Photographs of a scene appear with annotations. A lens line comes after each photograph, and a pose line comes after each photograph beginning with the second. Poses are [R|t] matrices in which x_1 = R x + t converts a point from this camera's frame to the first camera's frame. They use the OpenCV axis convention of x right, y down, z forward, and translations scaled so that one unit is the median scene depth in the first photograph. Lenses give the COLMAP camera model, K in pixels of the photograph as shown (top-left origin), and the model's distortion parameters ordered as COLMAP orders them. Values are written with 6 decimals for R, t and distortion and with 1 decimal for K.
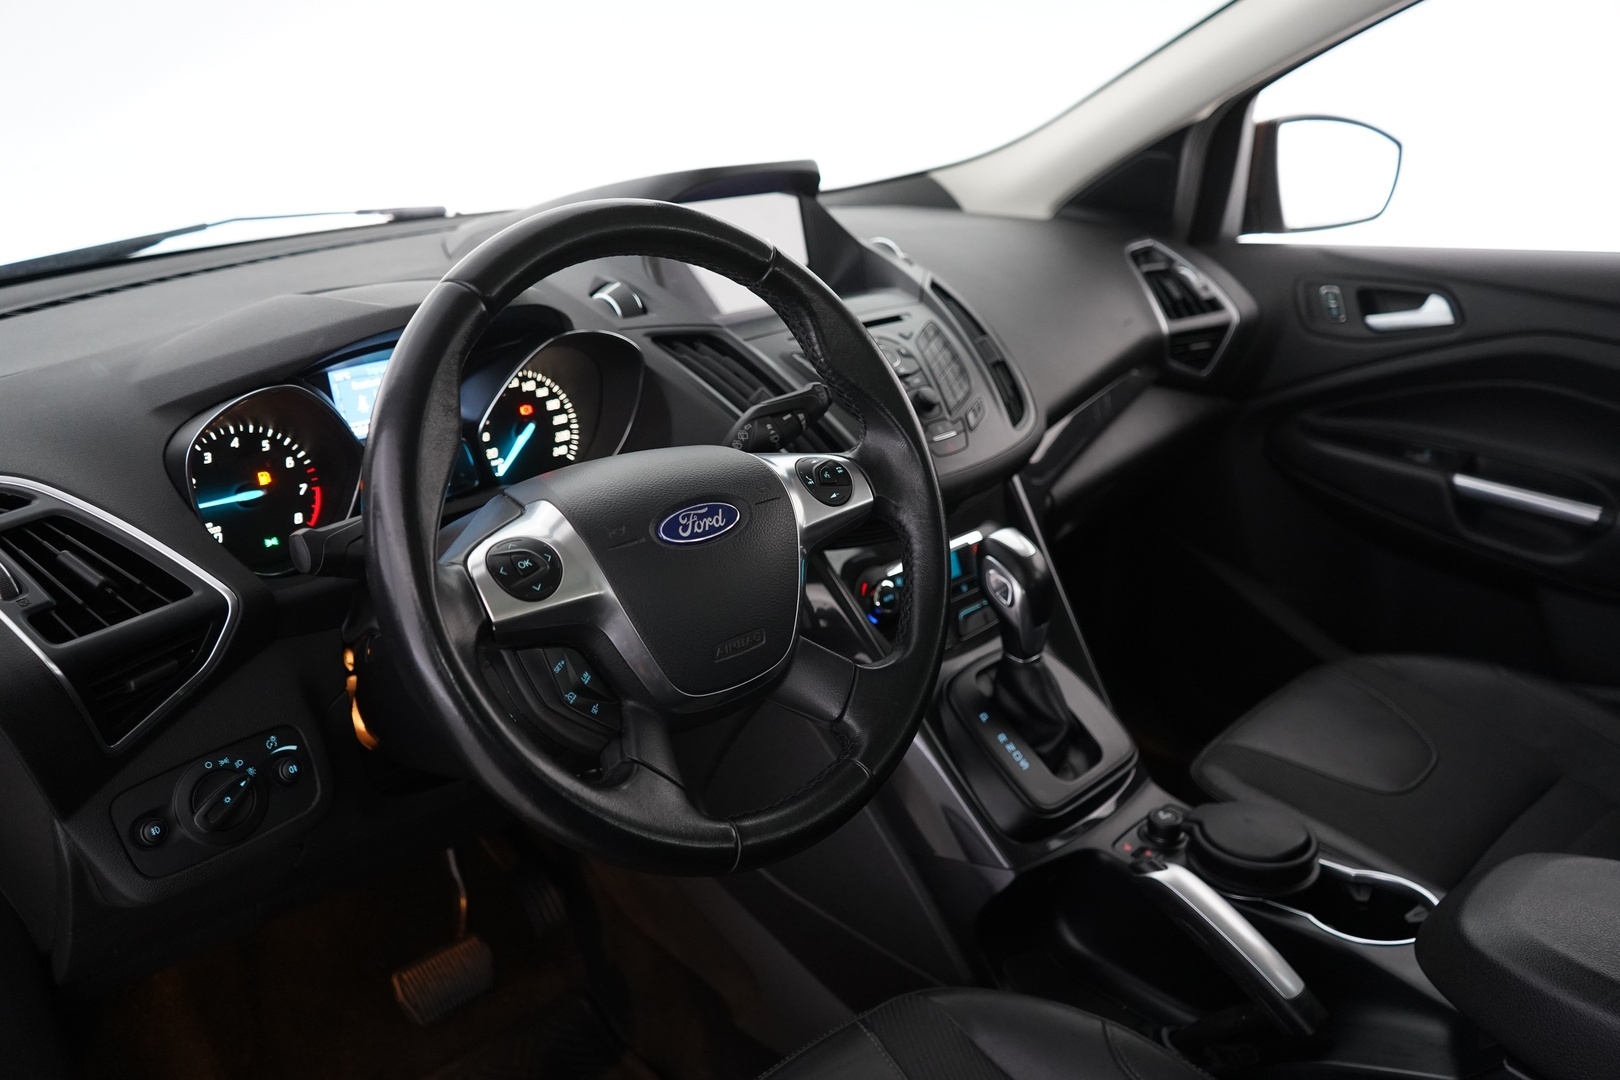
lens RADIAL K [[1294.1, 0, 803.1], [0, 1294.1, 538.6], [0, 0, 1]] dist [-0.000809, 0.016164]
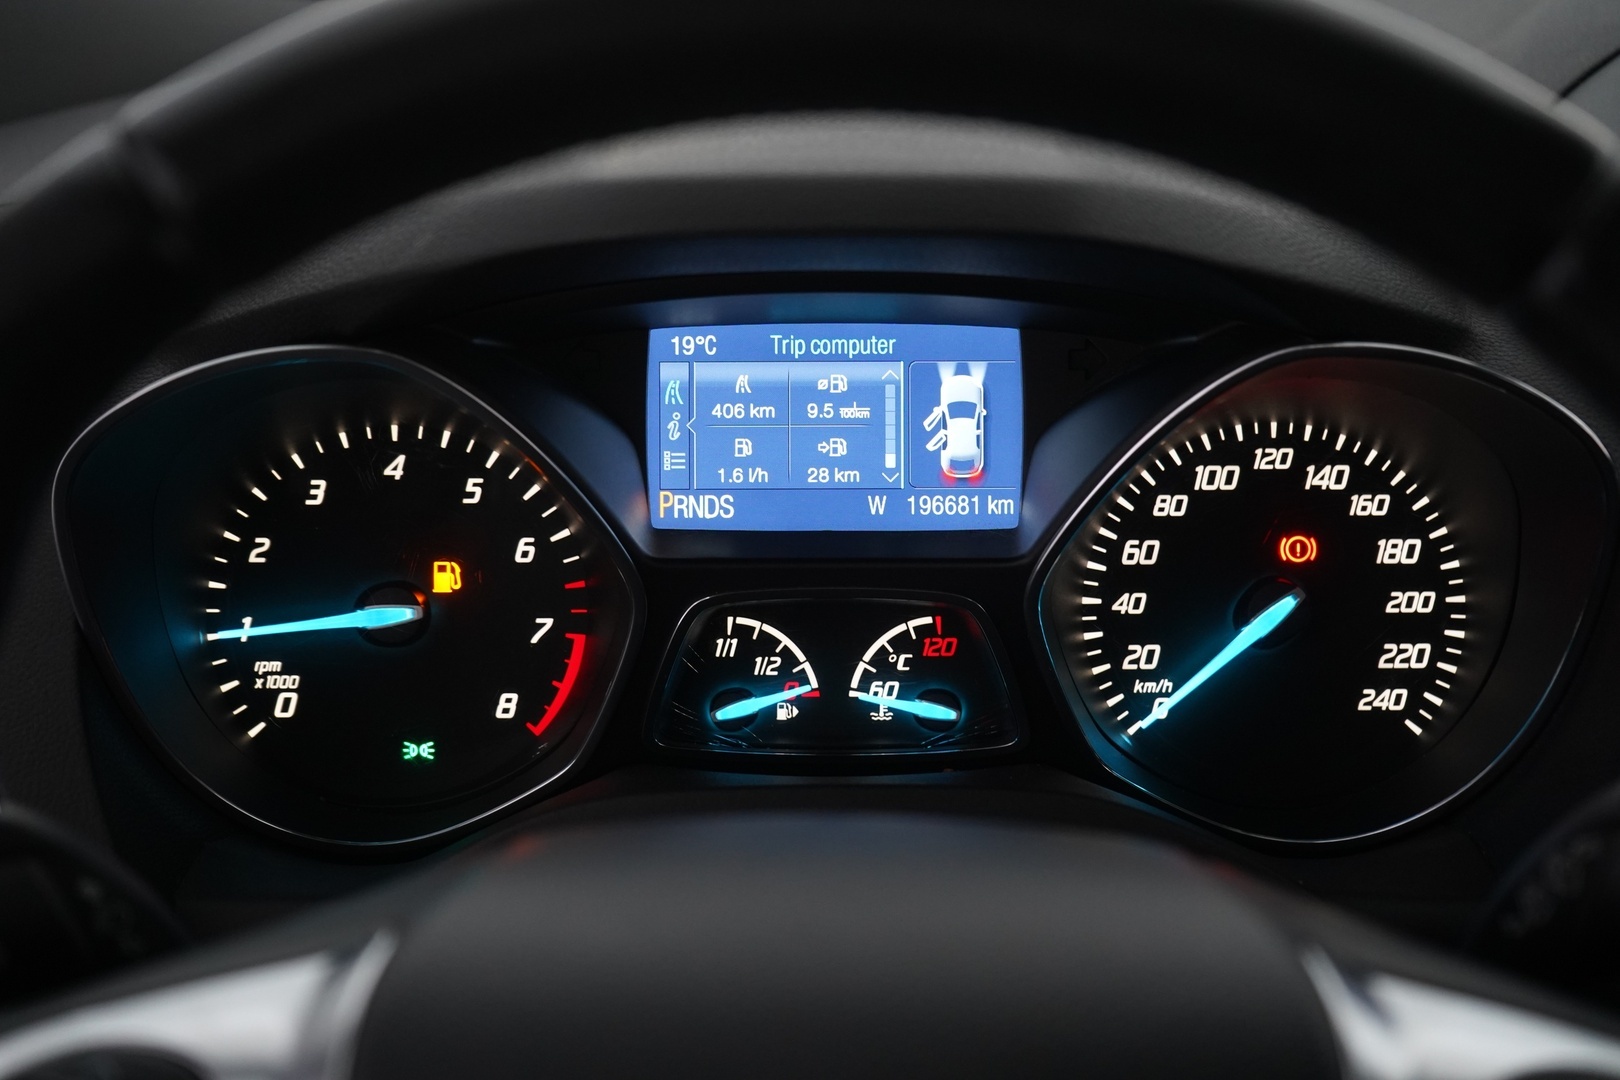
lens RADIAL K [[2952.0, 0, 819.4], [0, 2952.0, 540.9], [0, 0, 1]] dist [-0.017646, 0.000000]
pose [[0.708828, 0.231862, -0.666185, 0.208932], [-0.252632, 0.965230, 0.067141, -0.138132], [0.658590, 0.120708, 0.742758, 0.447948]]
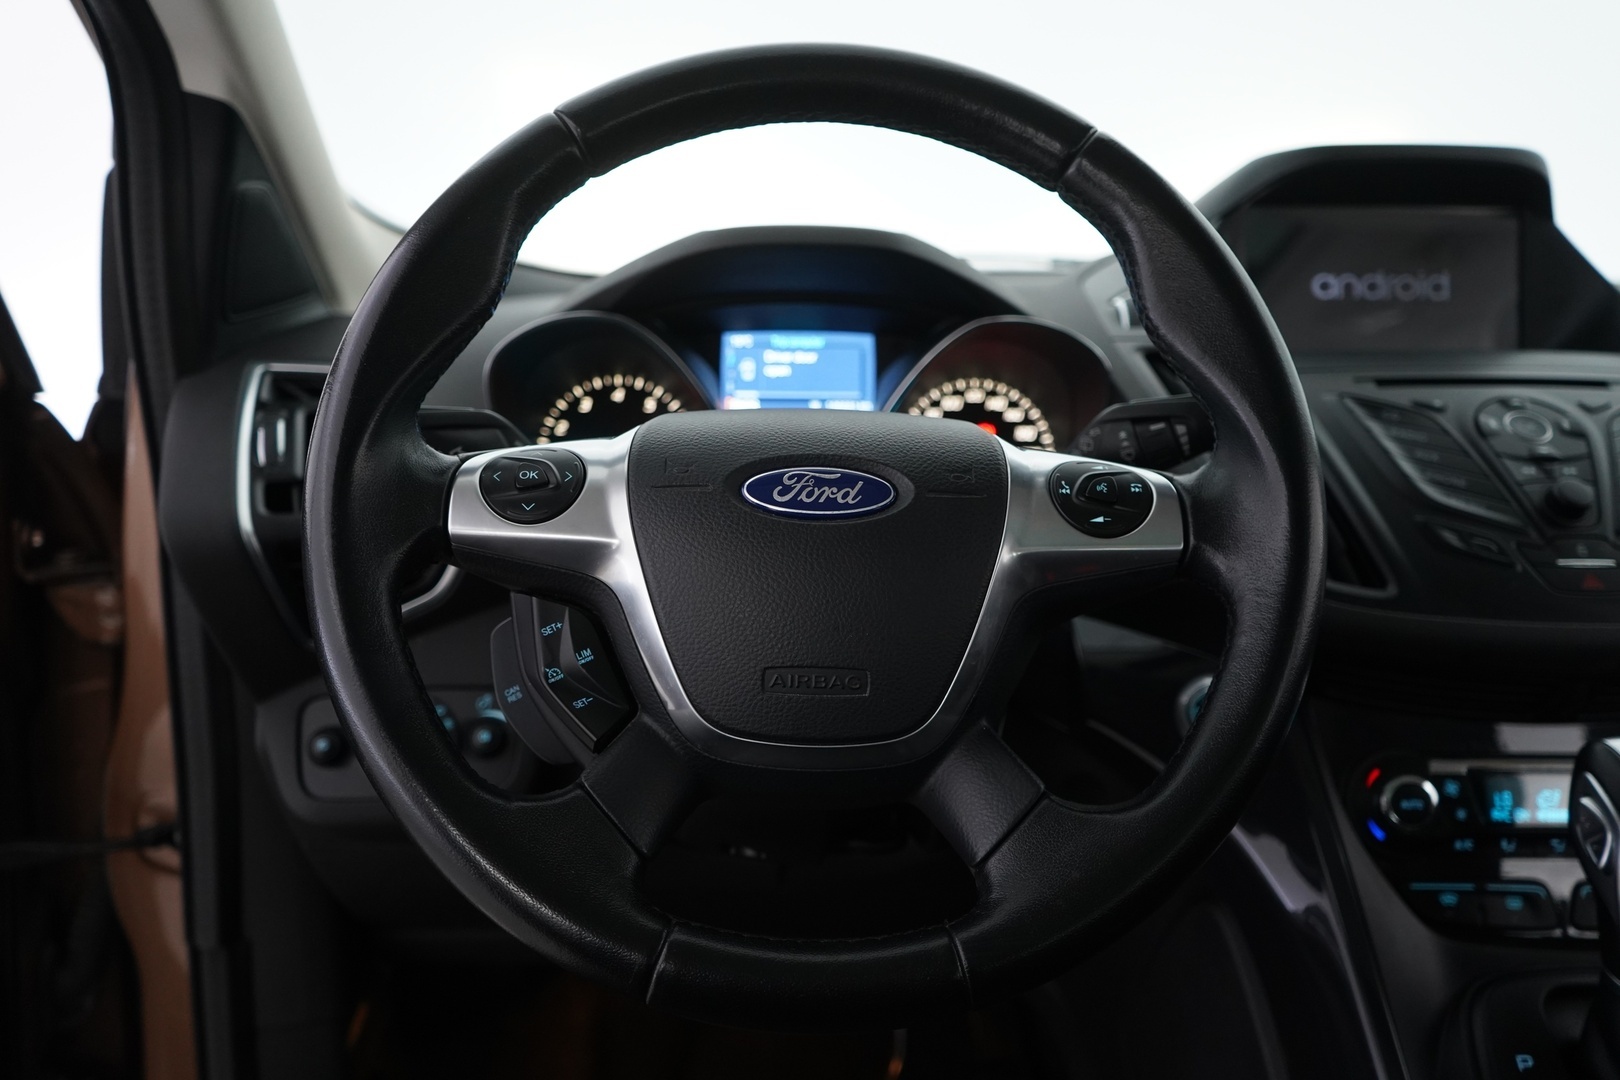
lens RADIAL K [[1400.6, 0, 810.9], [0, 1400.6, 541.1], [0, 0, 1]] dist [0.003264, -0.001896]
pose [[0.731522, 0.159442, -0.662913, 0.319289], [-0.259329, 0.964264, -0.054246, 0.041784], [0.630574, 0.211595, 0.746728, 0.367871]]
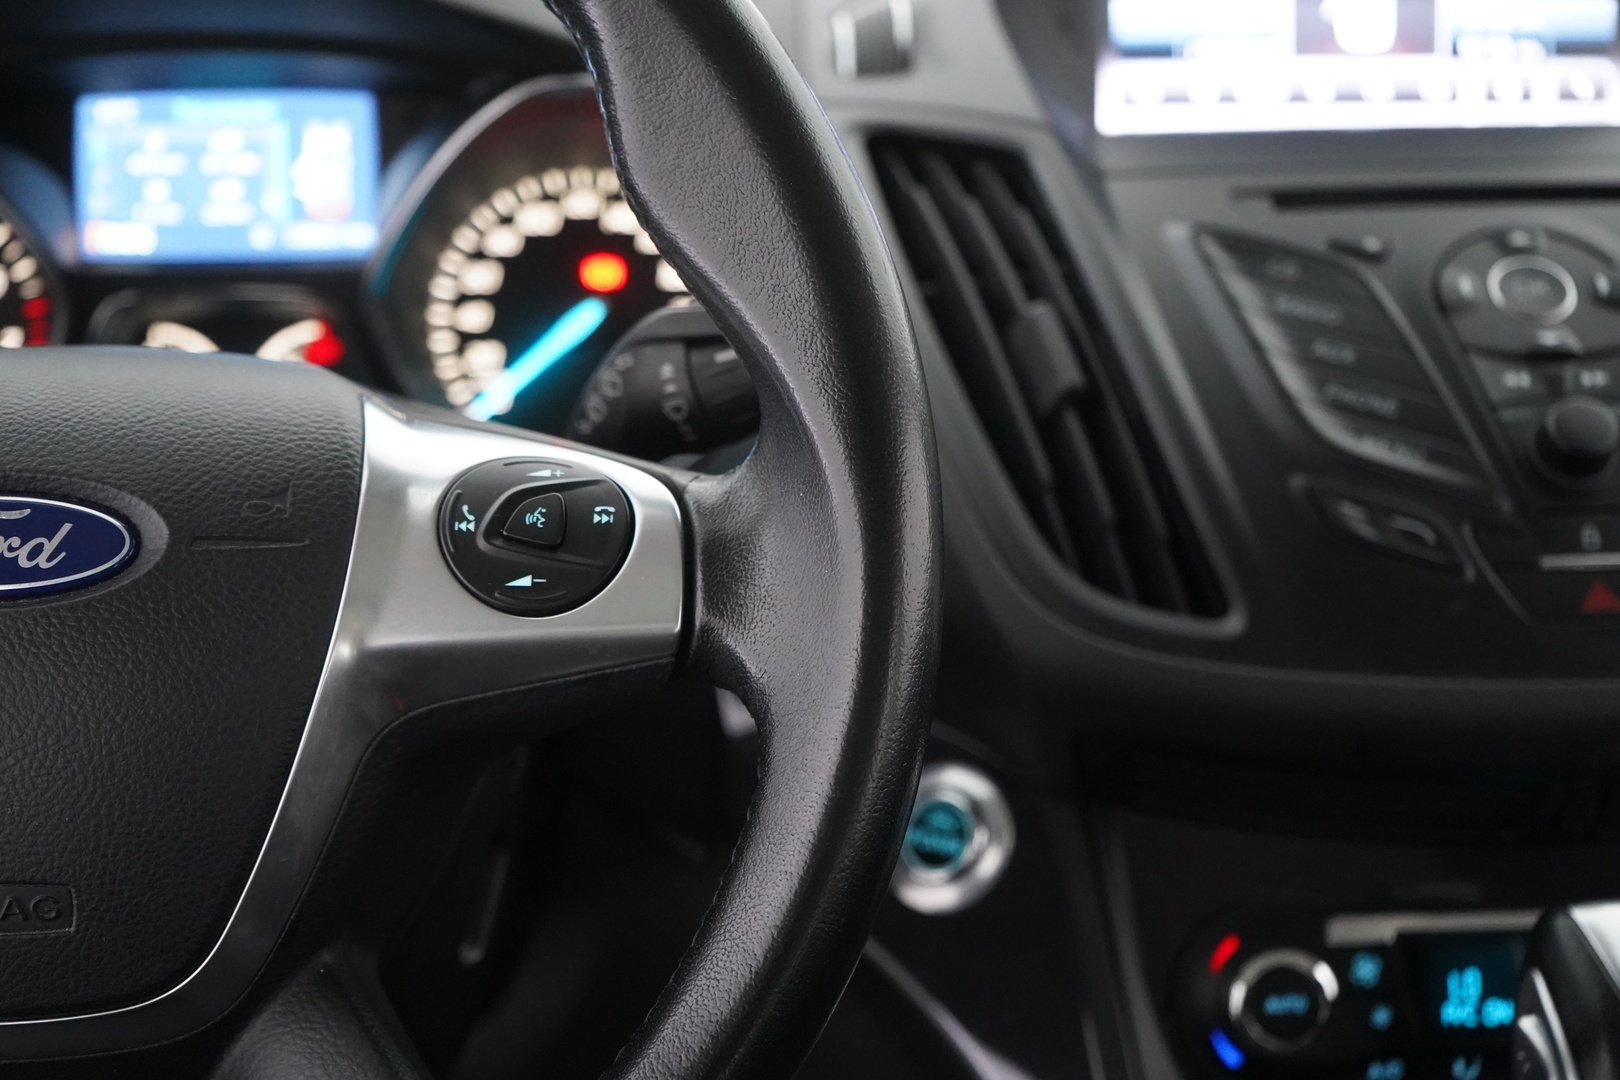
lens RADIAL K [[2698.3, 0, 809.5], [0, 2698.3, 538.0], [0, 0, 1]] dist [-0.021957, 0.000000]
pose [[0.753746, 0.209244, -0.622963, 0.437145], [-0.238402, 0.970442, 0.037505, -0.075796], [0.612398, 0.120247, 0.781351, 0.446325]]
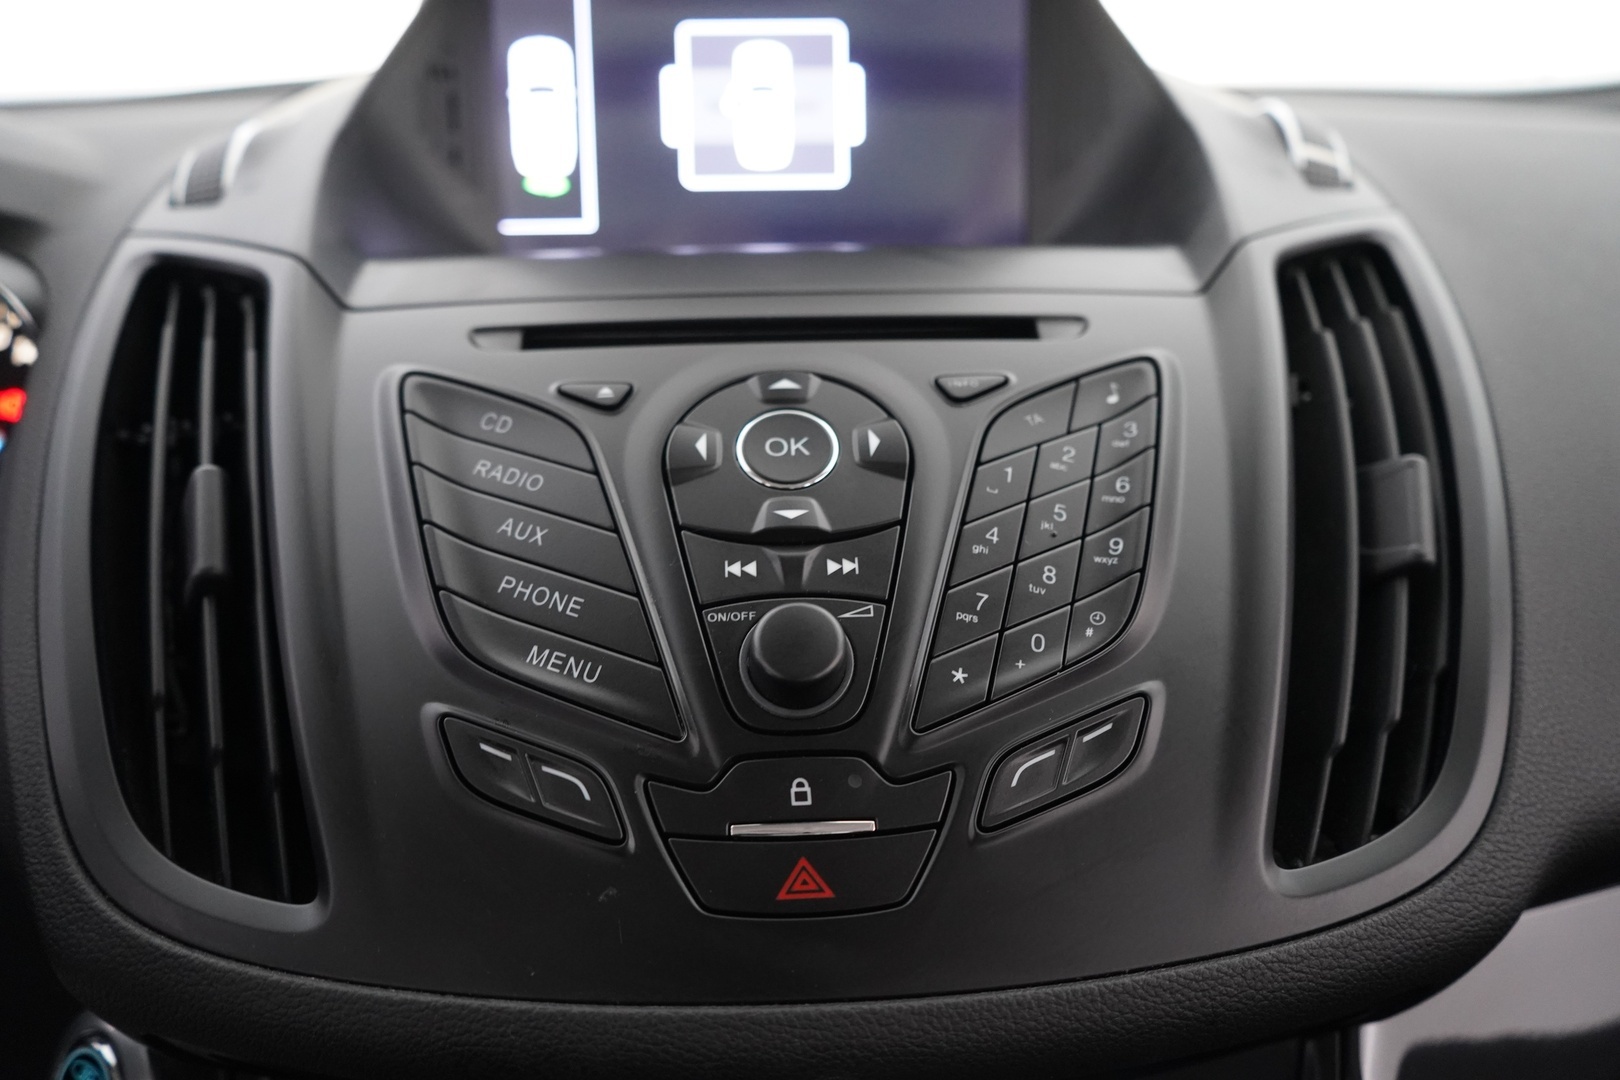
lens RADIAL K [[1294.1, 0, 800.2], [0, 1294.1, 554.1], [0, 0, 1]] dist [-0.000809, 0.016164]
pose [[0.739624, 0.245143, -0.626786, 0.288362], [-0.237911, 0.966408, 0.097232, -0.177143], [0.629566, 0.077204, 0.773101, 0.964342]]
